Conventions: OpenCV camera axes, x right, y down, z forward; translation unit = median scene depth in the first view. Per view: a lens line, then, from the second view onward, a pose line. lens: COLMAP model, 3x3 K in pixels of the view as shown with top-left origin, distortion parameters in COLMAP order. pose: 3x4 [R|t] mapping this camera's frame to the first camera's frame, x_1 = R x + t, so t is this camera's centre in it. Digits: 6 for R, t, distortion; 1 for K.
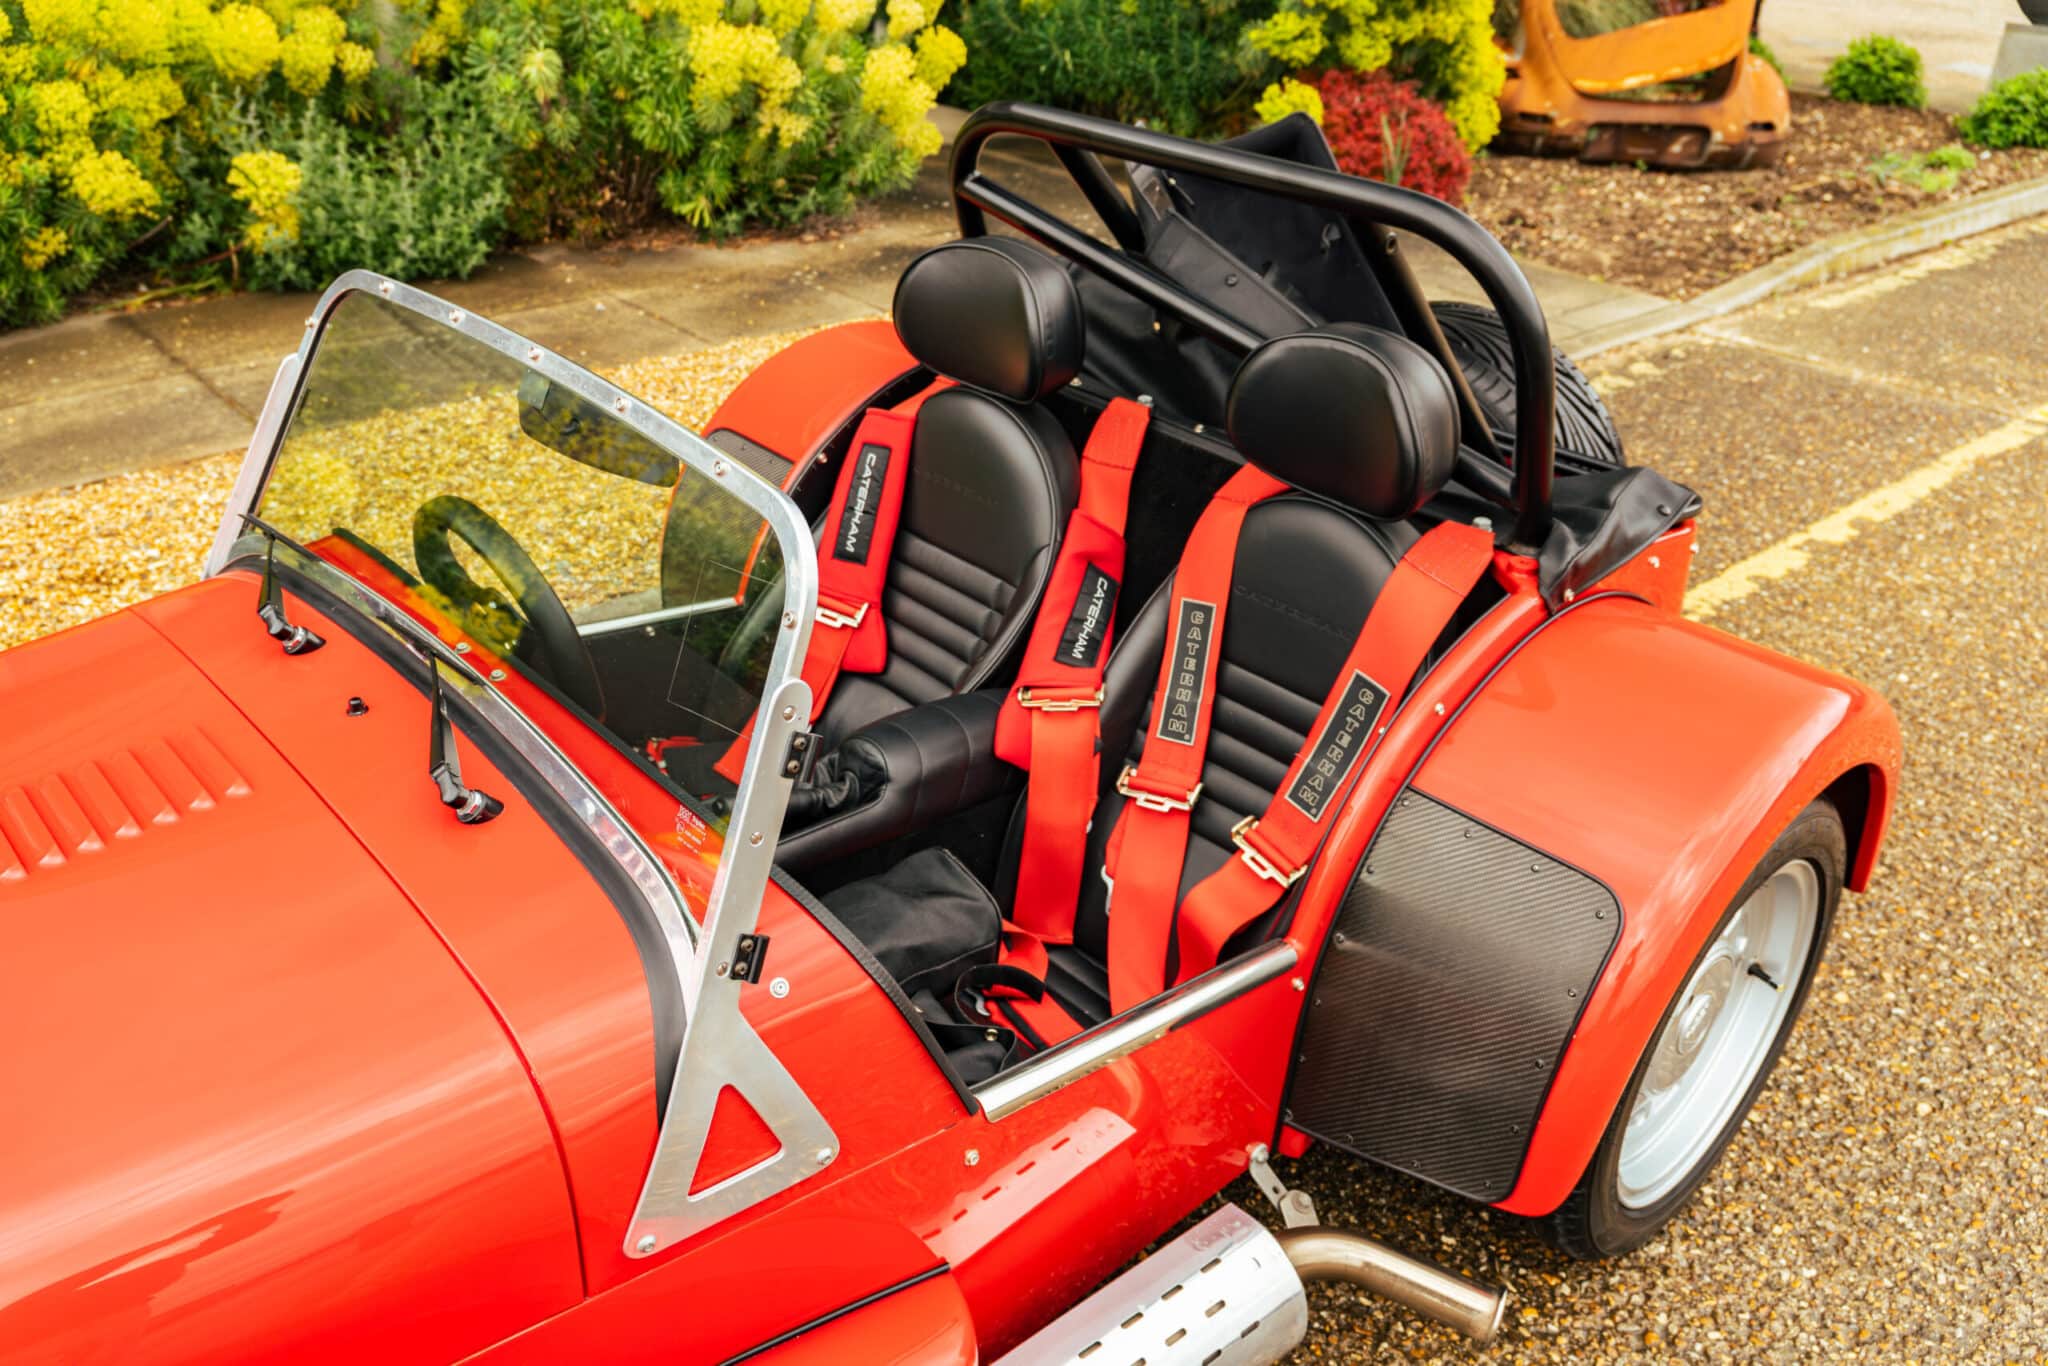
lens RADIAL K [[1584.9, 0, 1008.3], [0, 1584.9, 654.6], [0, 0, 1]] dist [0.014186, 0.000012]
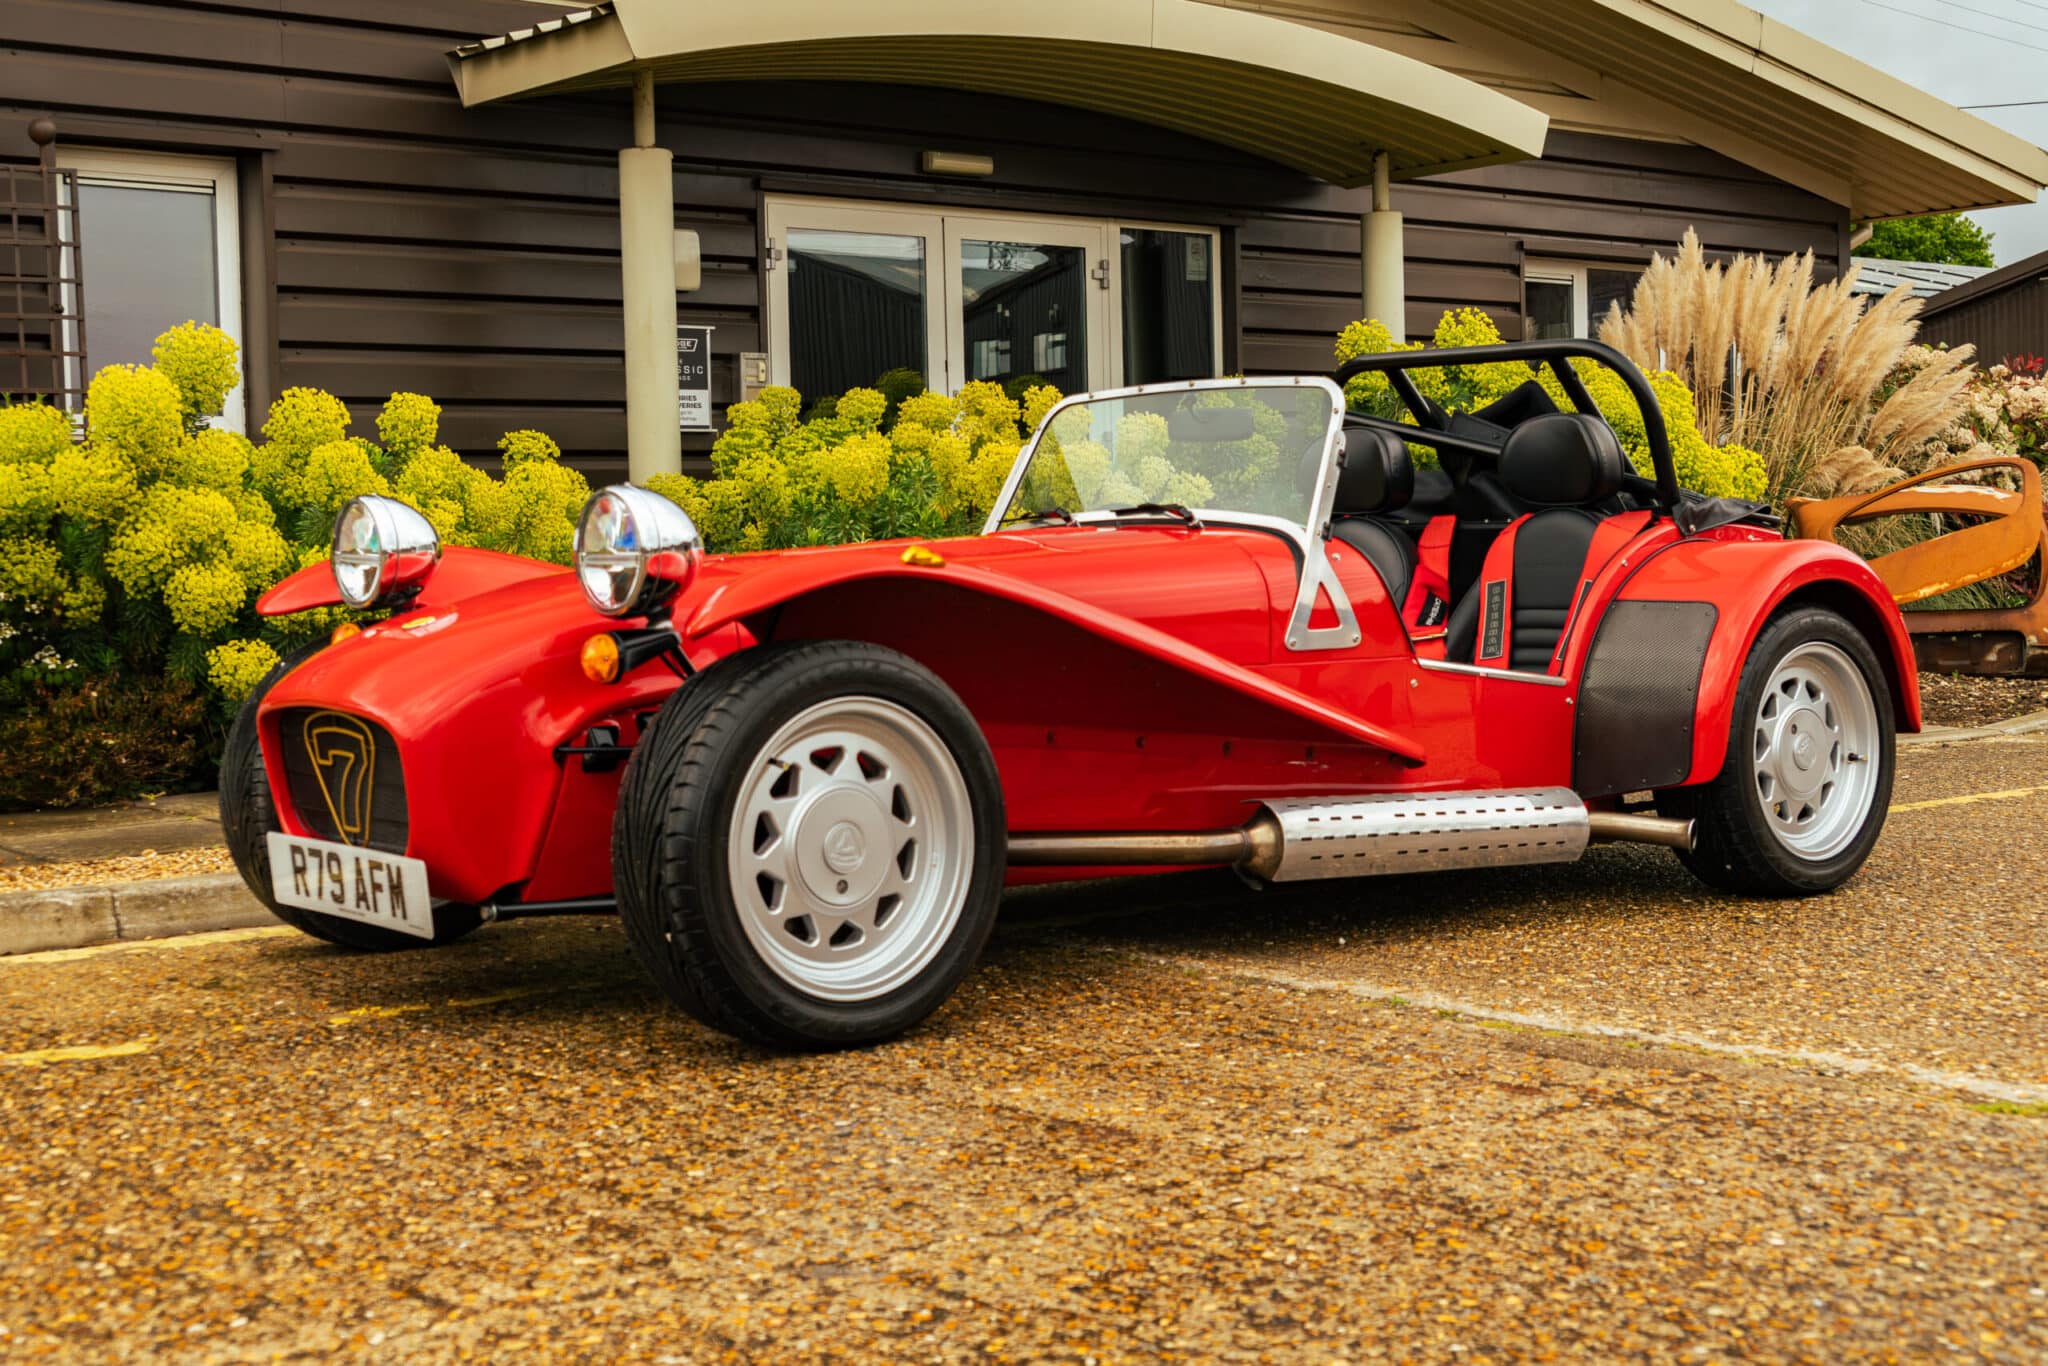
lens RADIAL K [[2598.4, 0, 1000.6], [0, 2598.4, 662.4], [0, 0, 1]] dist [-0.016205, 0.000000]
pose [[0.997047, -0.055625, -0.052949, -0.101796], [0.028009, 0.905368, -0.423702, 0.456002], [0.071507, 0.420968, 0.904253, -0.582344]]
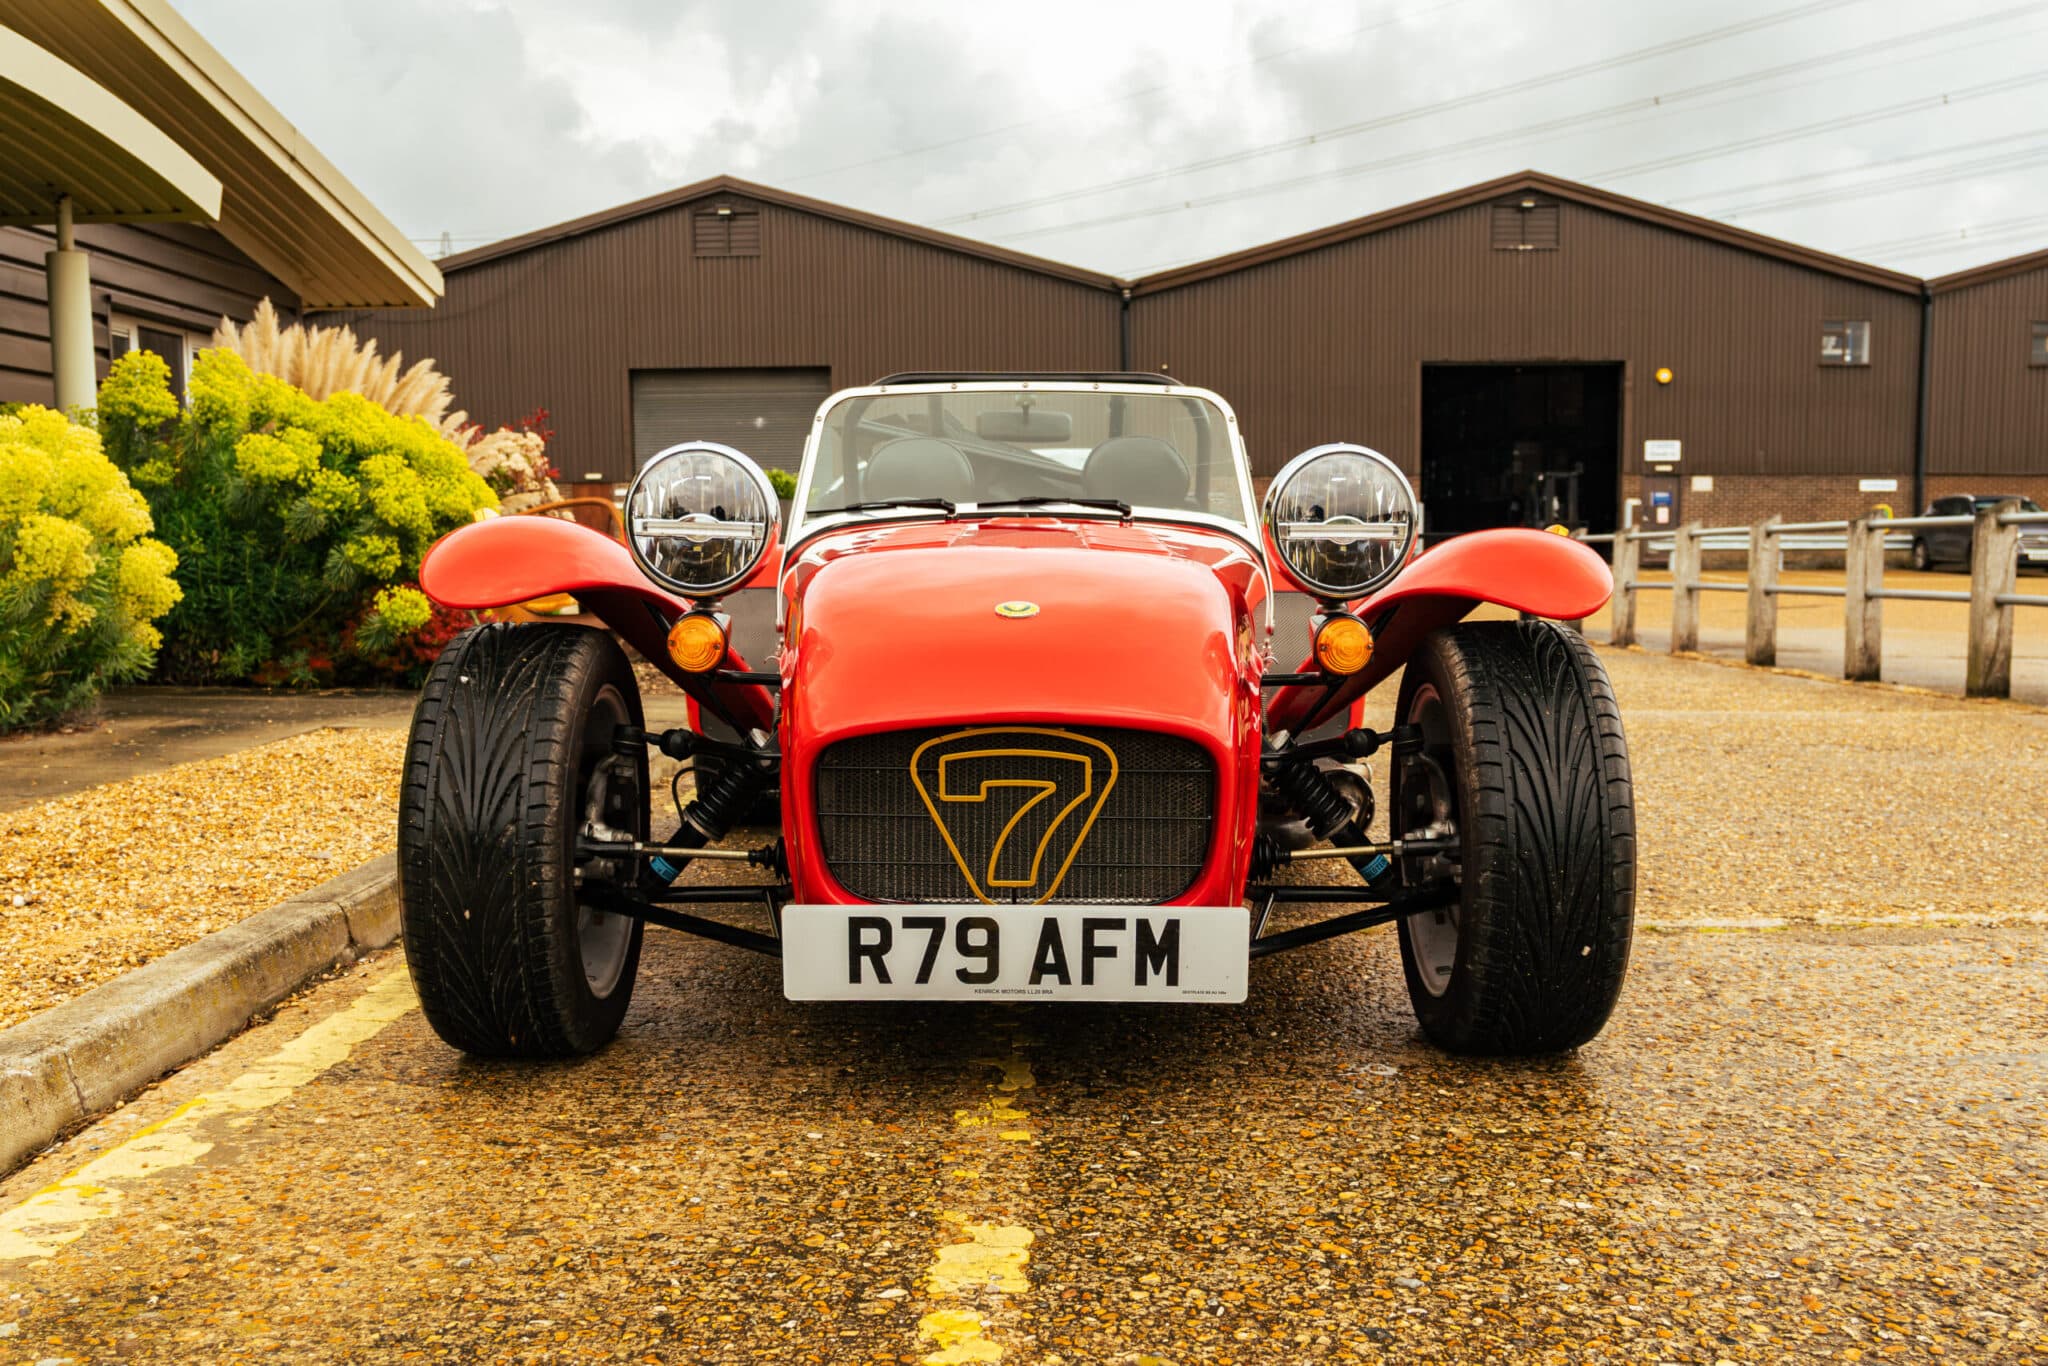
lens RADIAL K [[1907.7, 0, 997.1], [0, 1907.7, 767.4], [0, 0, 1]] dist [-0.038326, 0.000000]
pose [[0.695137, -0.124831, 0.707956, -0.632488], [0.363828, 0.910460, -0.196702, 0.231090], [-0.620011, 0.394309, 0.678312, -0.181899]]
